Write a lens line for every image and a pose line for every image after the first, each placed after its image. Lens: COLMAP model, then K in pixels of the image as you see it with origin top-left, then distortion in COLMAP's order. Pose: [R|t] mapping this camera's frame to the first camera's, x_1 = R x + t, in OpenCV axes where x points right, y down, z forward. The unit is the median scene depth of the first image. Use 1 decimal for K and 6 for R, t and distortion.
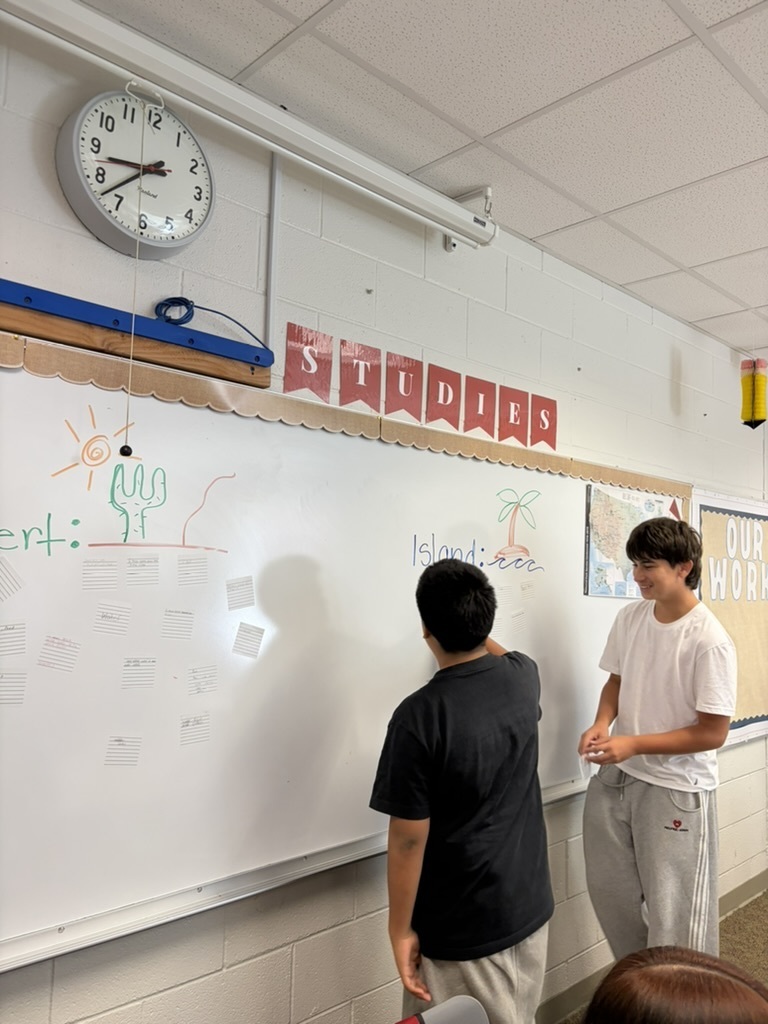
lens RADIAL K [[794.3, 0, 383.3], [0, 794.3, 508.7], [0, 0, 1]] dist [0.050427, -0.057559]
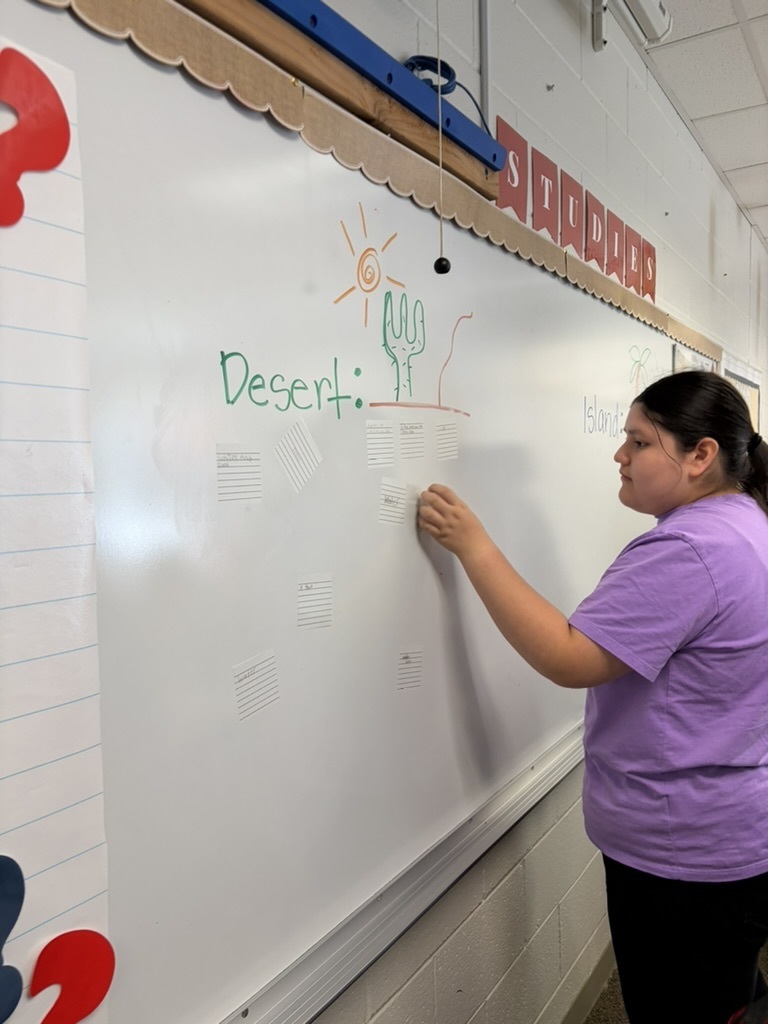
lens RADIAL K [[794.3, 0, 397.9], [0, 794.3, 516.1], [0, 0, 1]] dist [0.050427, -0.057559]
pose [[0.970402, -0.067471, 0.231876, -0.423366], [0.034922, 0.989291, 0.141715, 0.036499], [-0.238955, -0.129423, 0.962367, 0.230345]]
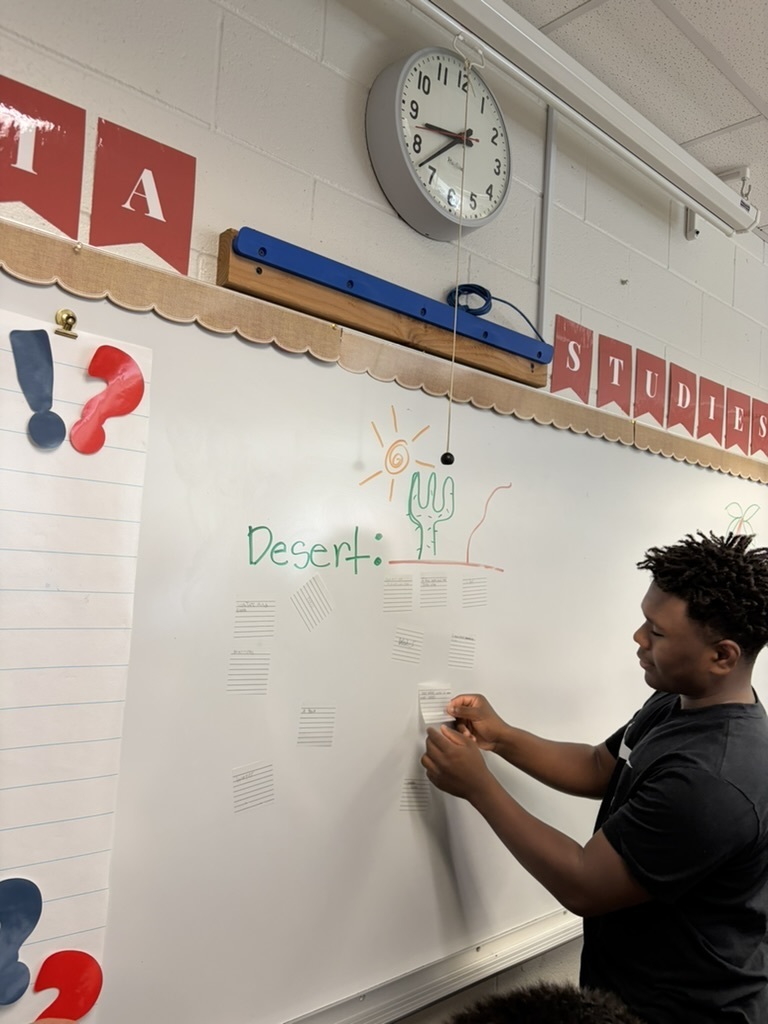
lens RADIAL K [[794.3, 0, 378.0], [0, 794.3, 512.7], [0, 0, 1]] dist [0.050427, -0.057559]
pose [[0.999131, 0.024247, -0.033901, -0.287582], [-0.023969, 0.999676, 0.008586, -0.013968], [0.034098, -0.007766, 0.999388, 0.094422]]
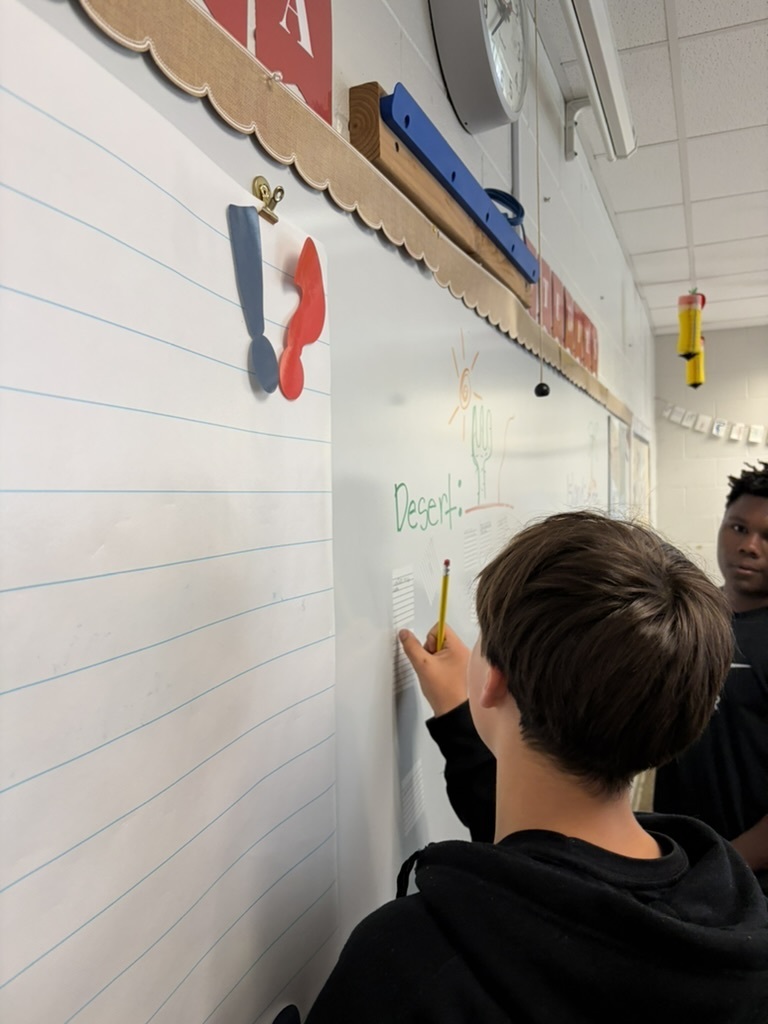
lens RADIAL K [[794.3, 0, 392.3], [0, 794.3, 514.4], [0, 0, 1]] dist [0.050427, -0.057559]
pose [[0.914038, -0.062558, 0.400775, -0.607690], [0.020705, 0.993943, 0.107926, -0.029974], [-0.405099, -0.090351, 0.909798, 0.264946]]
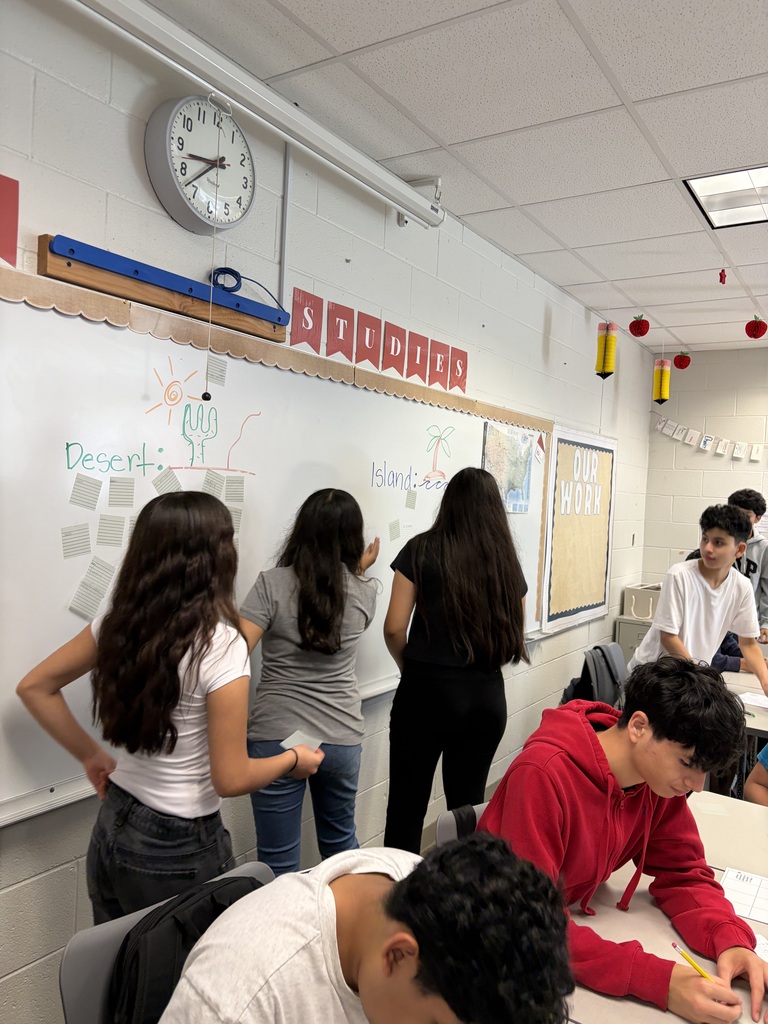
lens RADIAL K [[794.3, 0, 385.2], [0, 794.3, 505.7], [0, 0, 1]] dist [0.050427, -0.057559]
pose [[0.973078, 0.011758, 0.230178, -0.264940], [-0.035988, 0.994199, 0.101355, -0.029704], [-0.227651, -0.106910, 0.967856, -0.257175]]
